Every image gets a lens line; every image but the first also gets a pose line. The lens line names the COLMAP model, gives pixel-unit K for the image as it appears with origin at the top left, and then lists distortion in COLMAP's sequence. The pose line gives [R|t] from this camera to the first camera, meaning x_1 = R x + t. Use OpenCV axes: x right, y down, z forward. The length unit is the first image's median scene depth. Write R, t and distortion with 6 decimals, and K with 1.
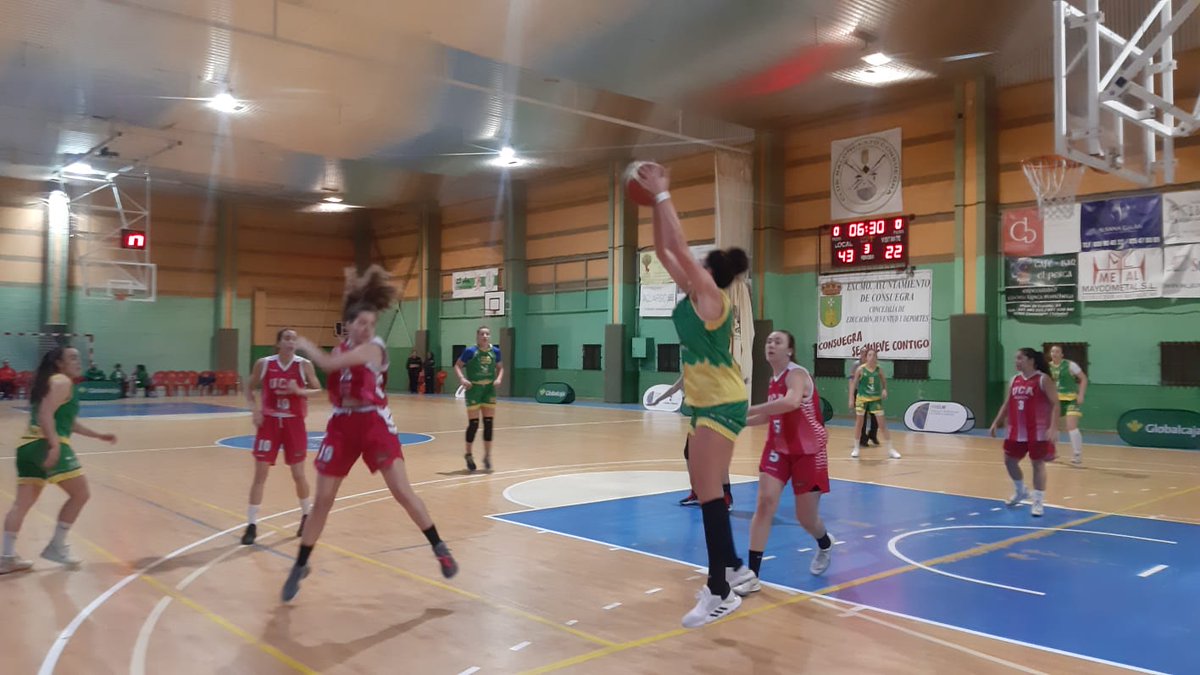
lens RADIAL K [[947.5, 0, 580.0], [0, 947.5, 329.4], [0, 0, 1]] dist [0.149153, -0.216712]
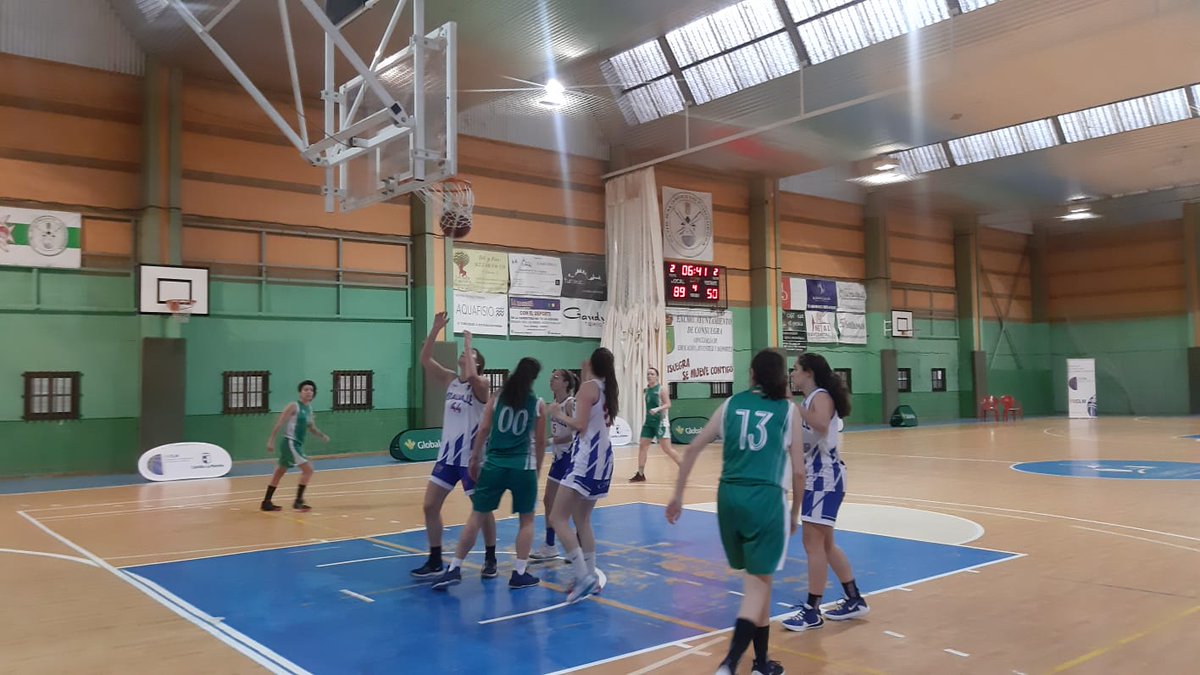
lens RADIAL K [[947.5, 0, 580.0], [0, 947.5, 329.4], [0, 0, 1]] dist [0.149153, -0.216712]
pose [[0.038831, 0.046597, 0.998159, -0.867089], [-0.011812, 0.998864, -0.046171, 0.021721], [-0.999176, -0.009997, 0.039337, 1.102165]]
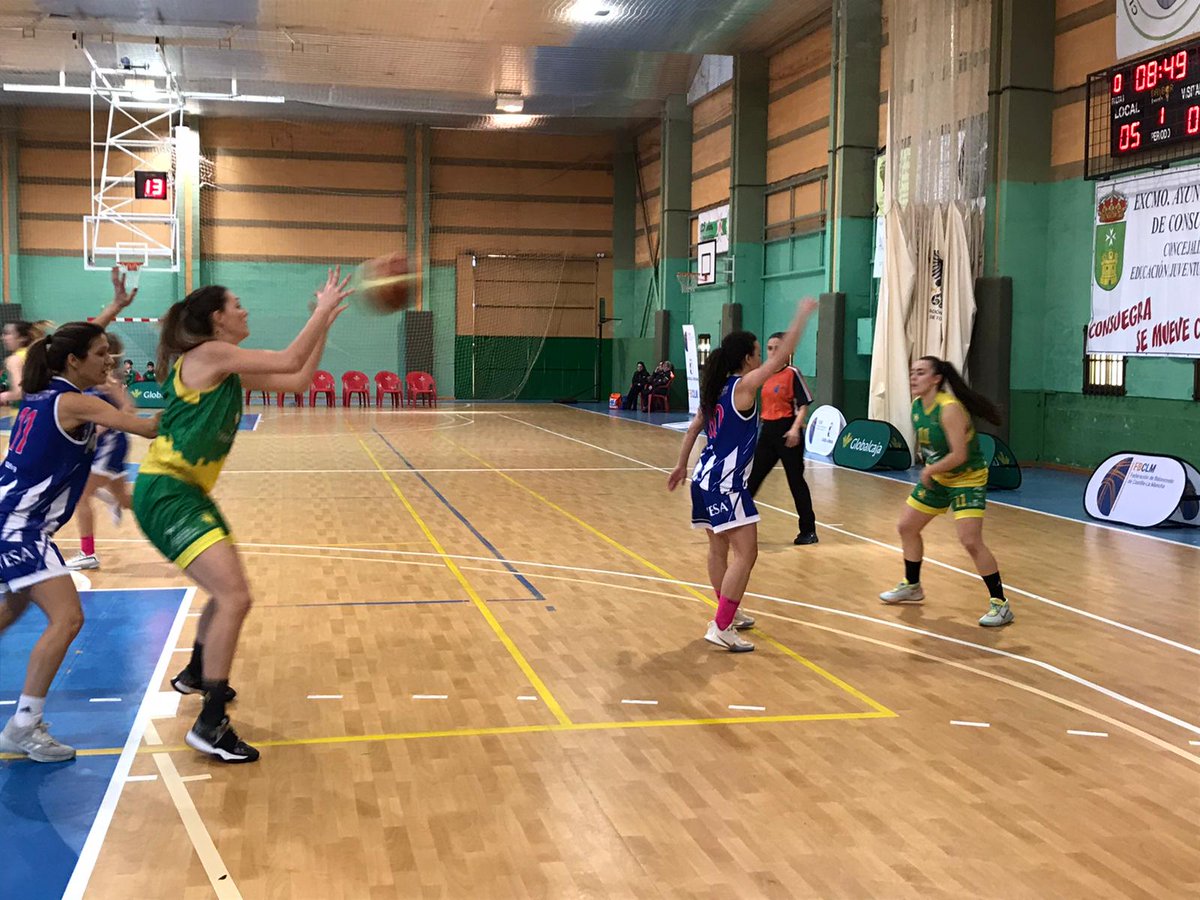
lens RADIAL K [[1420.3, 0, 598.3], [0, 1420.3, 419.1], [0, 0, 1]] dist [0.149464, -0.397637]
pose [[0.877655, 0.025971, -0.478589, 0.399032], [0.009514, 0.997390, 0.071573, 0.008062], [0.479198, -0.067370, 0.875117, 0.265595]]
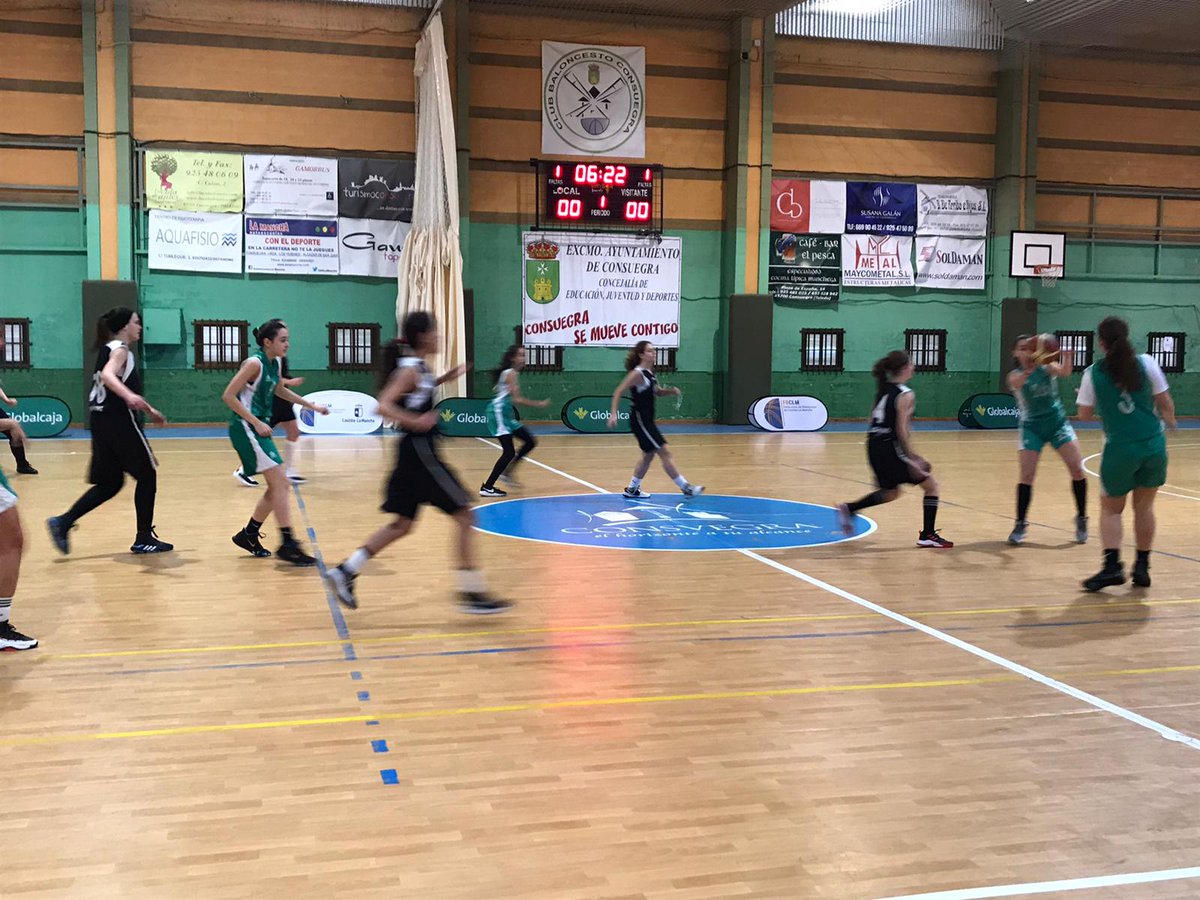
lens RADIAL K [[1377.2, 0, 599.8], [0, 1377.2, 424.4], [0, 0, 1]] dist [0.125695, -0.333236]
pose [[0.425820, -0.064961, 0.902473, -0.699942], [-0.031213, 0.995771, 0.086404, -0.003002], [-0.904269, -0.064962, 0.421992, 0.534224]]
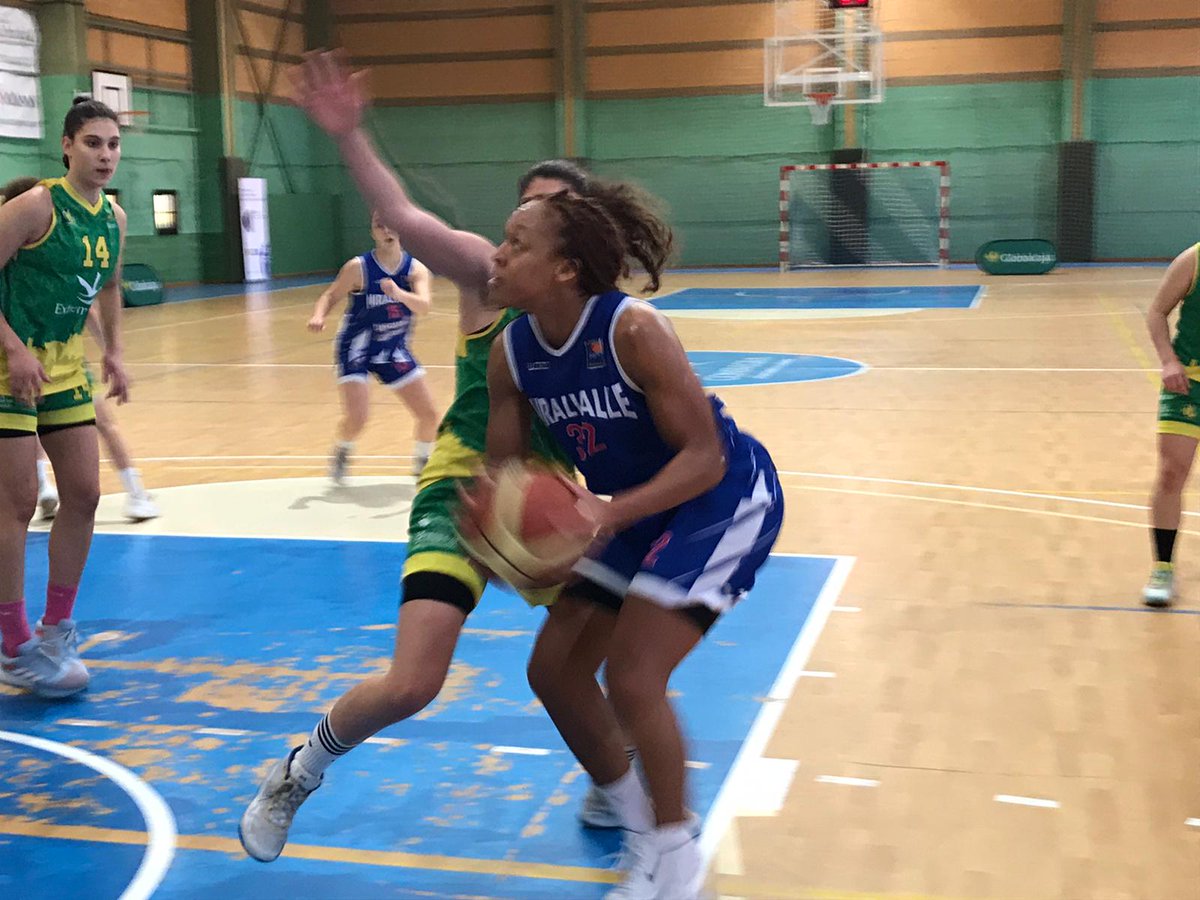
lens RADIAL K [[1781.0, 0, 561.2], [0, 1781.0, 448.4], [0, 0, 1]] dist [0.262492, -0.926103]
pose [[-0.570169, -0.110161, 0.814108, -0.746397], [-0.008872, 0.991737, 0.127984, 0.023579], [-0.821479, 0.065750, -0.566435, 1.180604]]
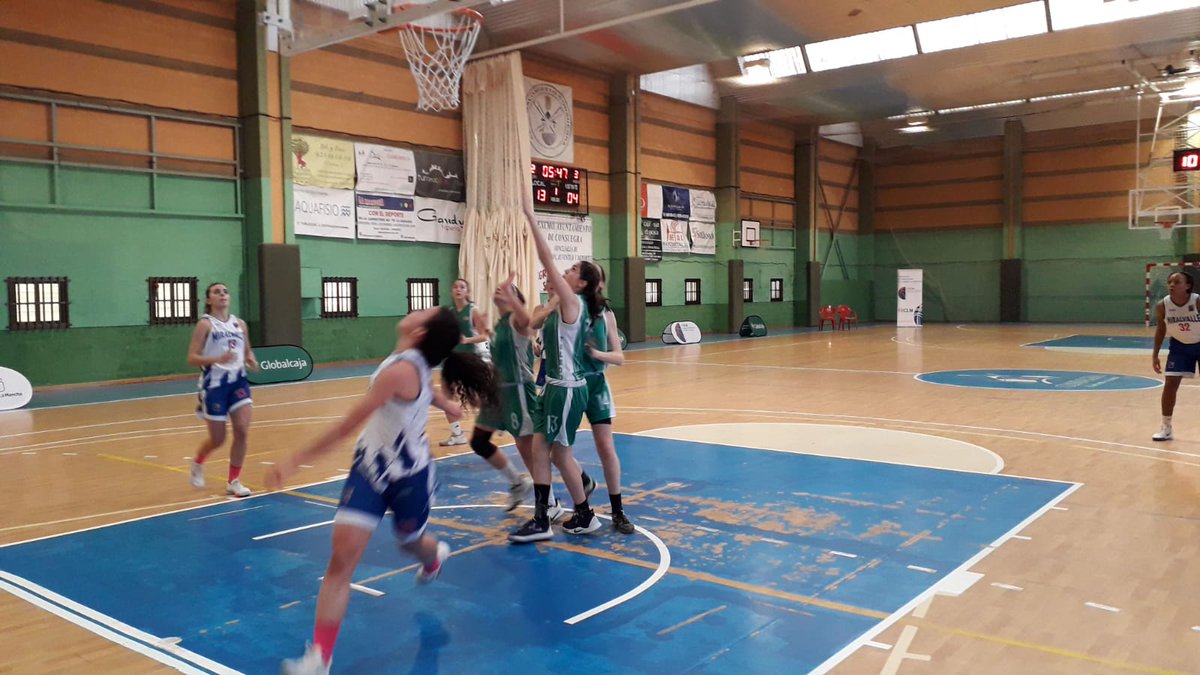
lens RADIAL K [[962.4, 0, 600.0], [0, 962.4, 337.5], [0, 0, 1]] dist [0.176809, -0.379830]
pose [[-0.189956, -0.054431, 0.980283, -0.797870], [-0.015674, 0.998503, 0.052406, 0.022948], [-0.981668, -0.005410, -0.190524, 1.166761]]
